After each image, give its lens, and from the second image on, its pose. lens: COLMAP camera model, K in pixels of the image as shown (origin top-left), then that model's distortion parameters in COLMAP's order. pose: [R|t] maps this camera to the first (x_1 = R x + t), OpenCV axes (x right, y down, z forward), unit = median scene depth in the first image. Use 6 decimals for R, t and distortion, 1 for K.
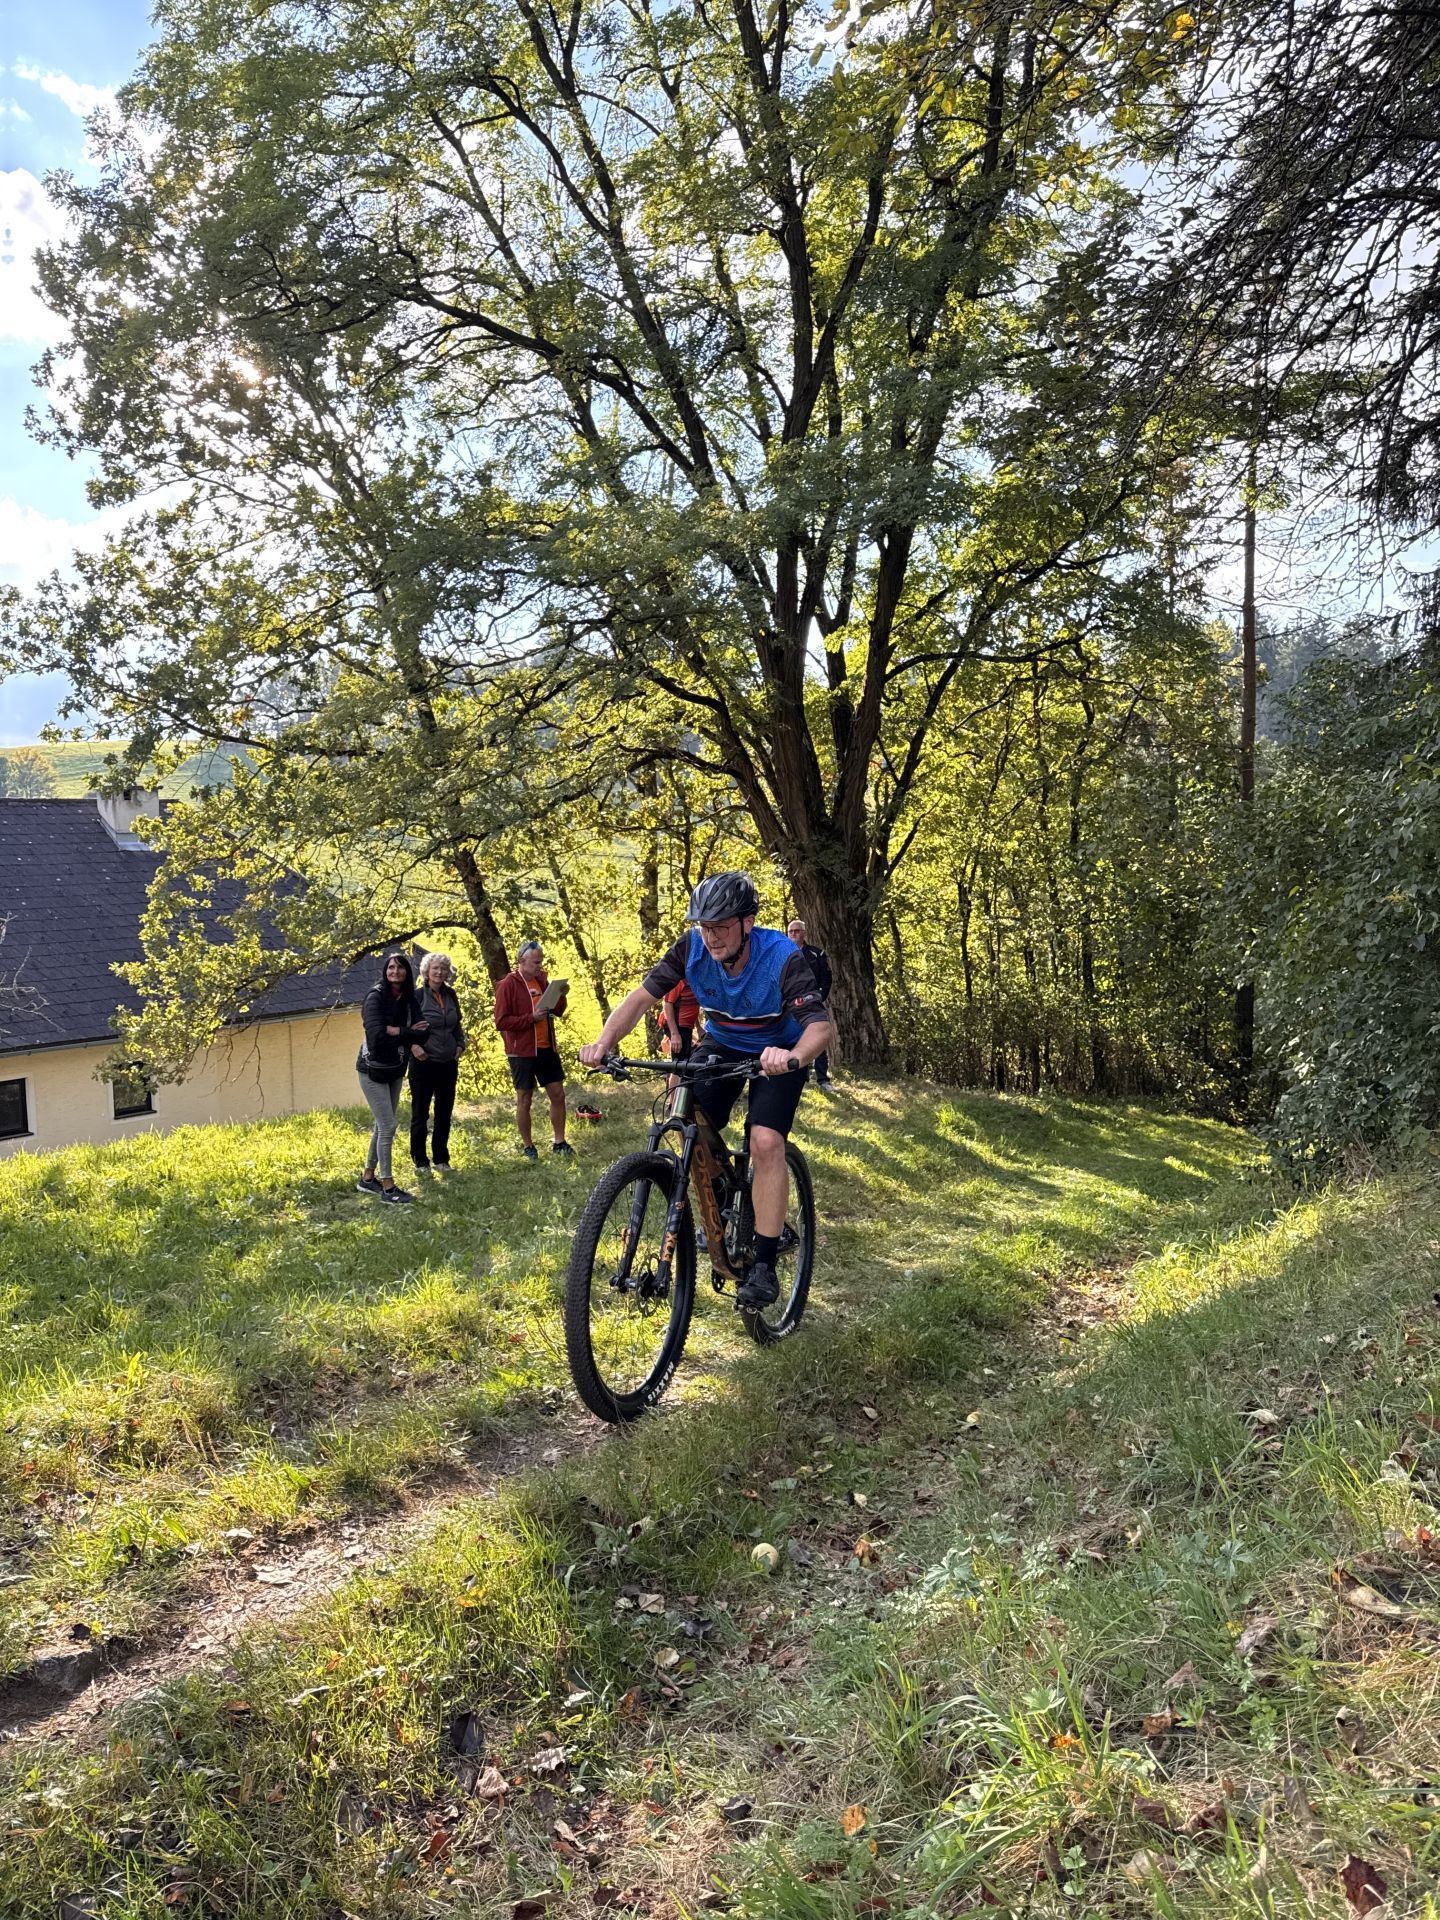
lens RADIAL K [[1431.2, 0, 744.7], [0, 1431.2, 950.4], [0, 0, 1]] dist [0.063768, -0.078773]
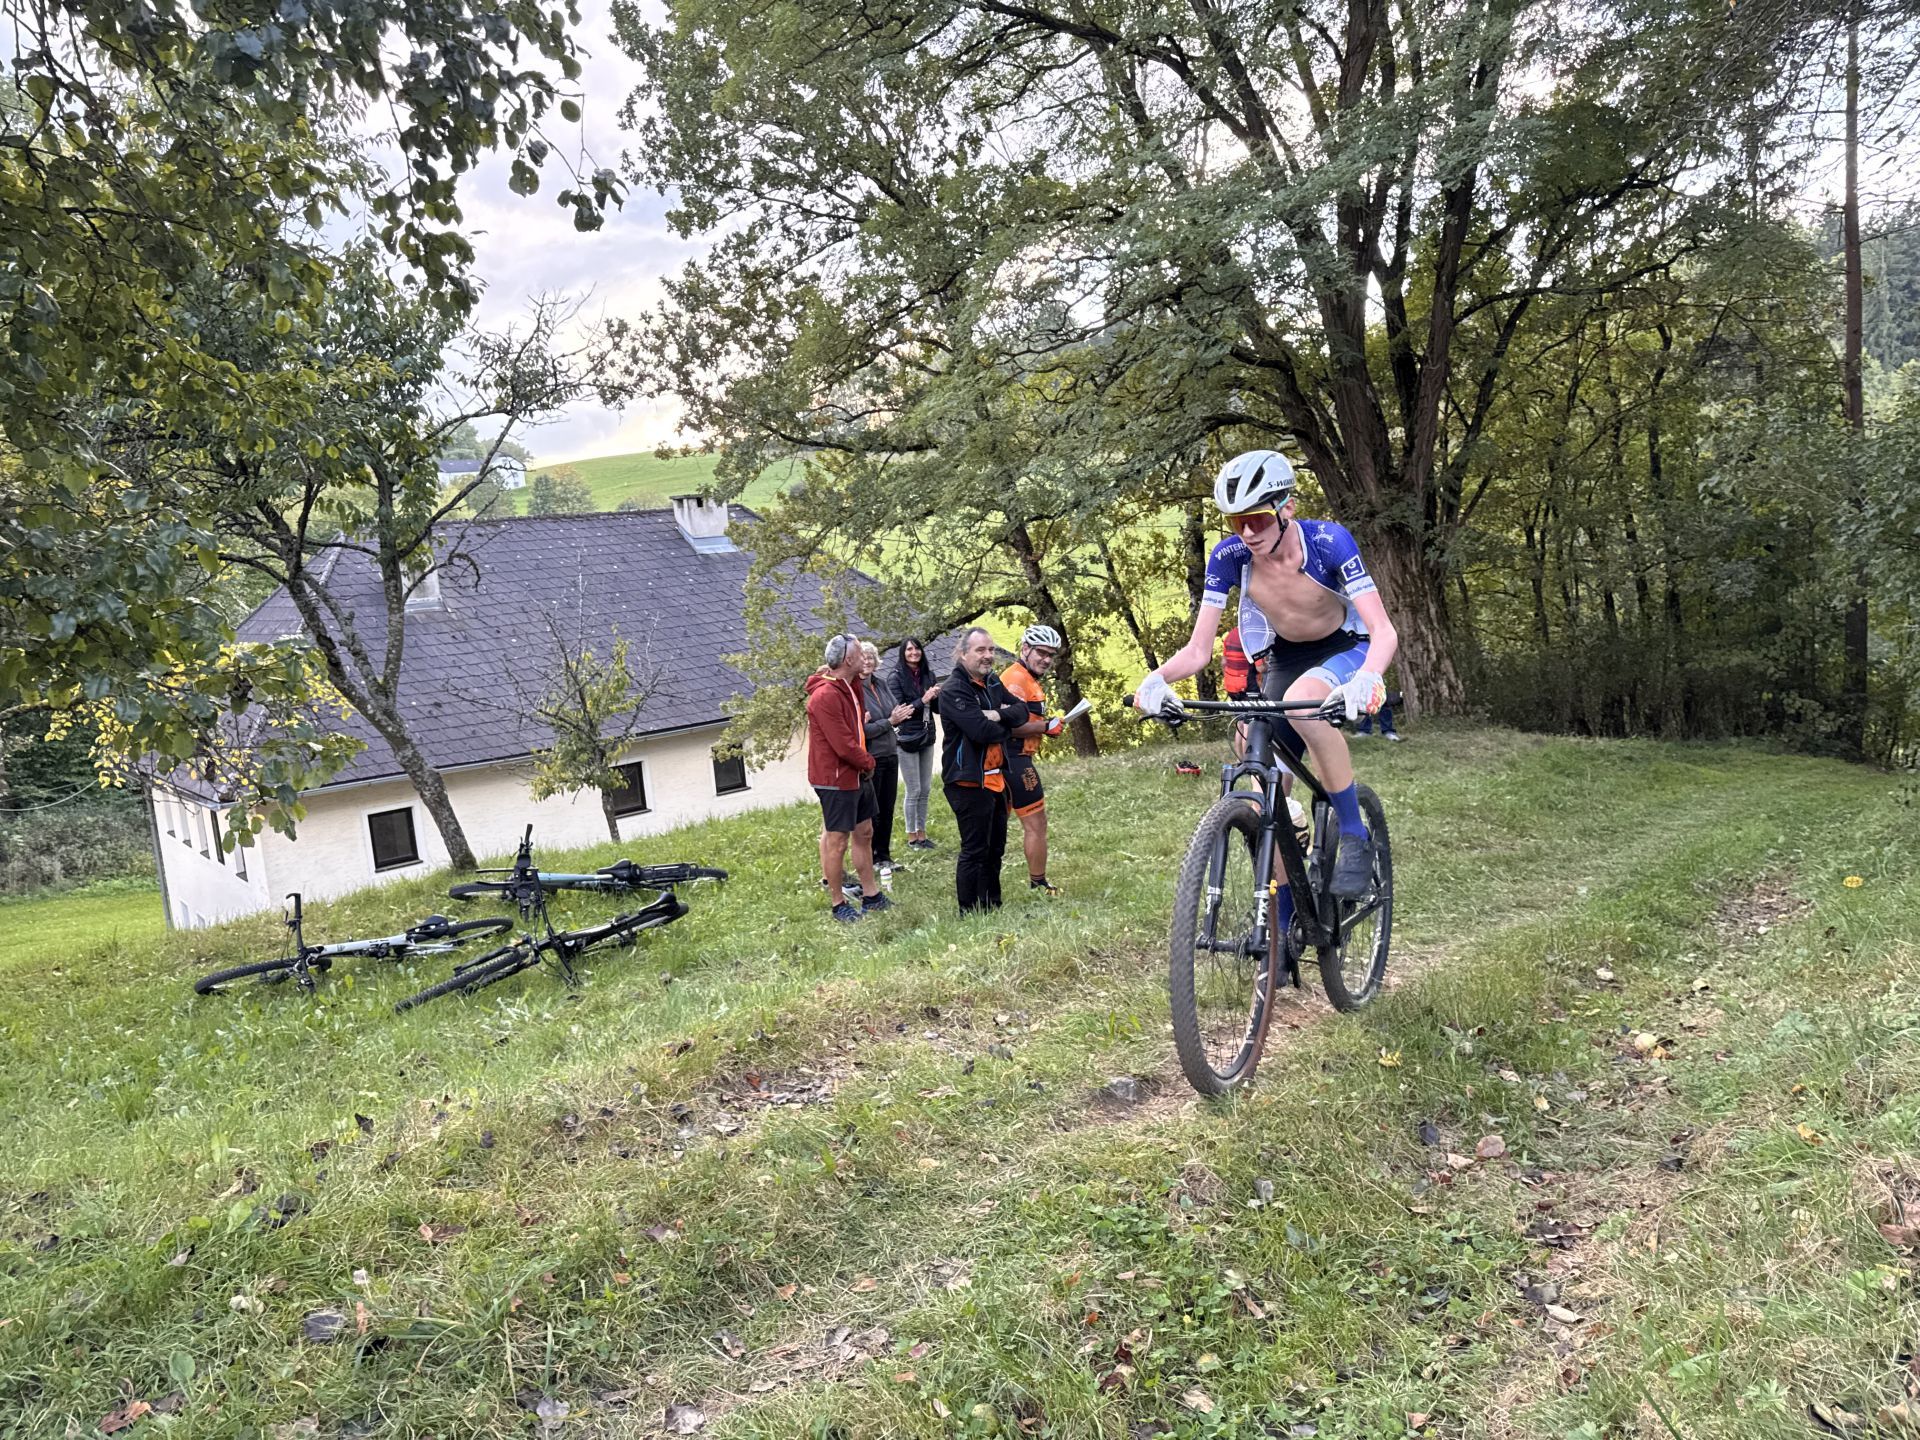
lens RADIAL K [[1437.7, 0, 946.1], [0, 1437.7, 726.0], [0, 0, 1]] dist [0.111394, -0.131894]
pose [[0.979252, -0.040067, -0.198647, -0.047567], [0.053685, 0.996528, 0.063644, 0.002697], [0.195407, -0.072988, 0.978003, -0.064413]]
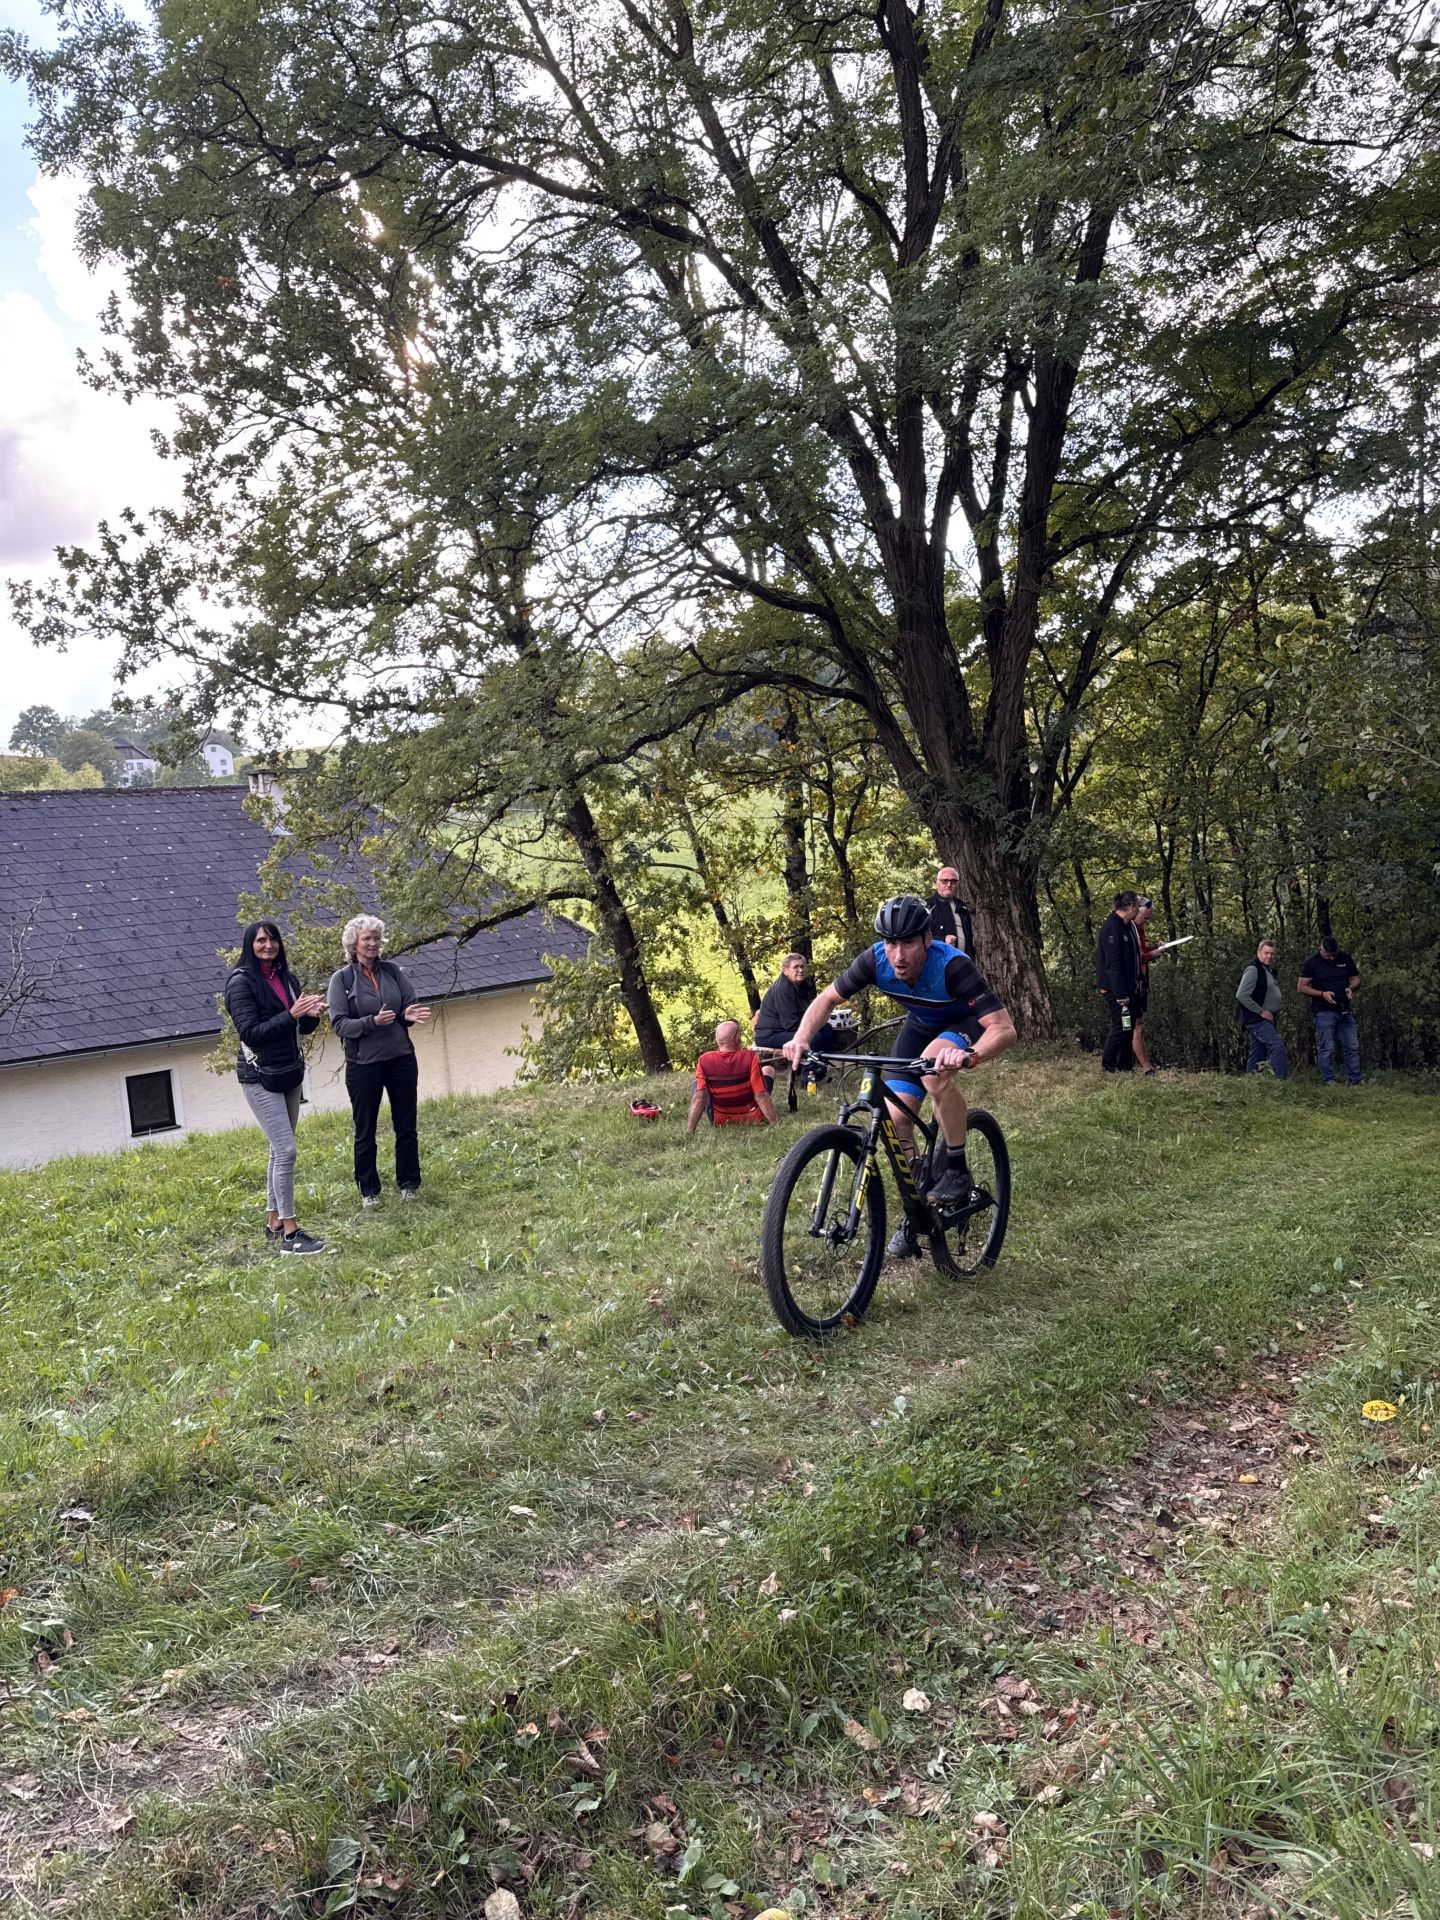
lens RADIAL K [[1326.1, 0, 780.0], [0, 1326.1, 984.3], [0, 0, 1]] dist [0.067021, -0.077258]
pose [[0.983234, -0.027886, -0.180205, 0.082492], [0.035408, 0.998625, 0.038663, 0.011673], [0.178879, -0.044395, 0.982869, 0.202650]]
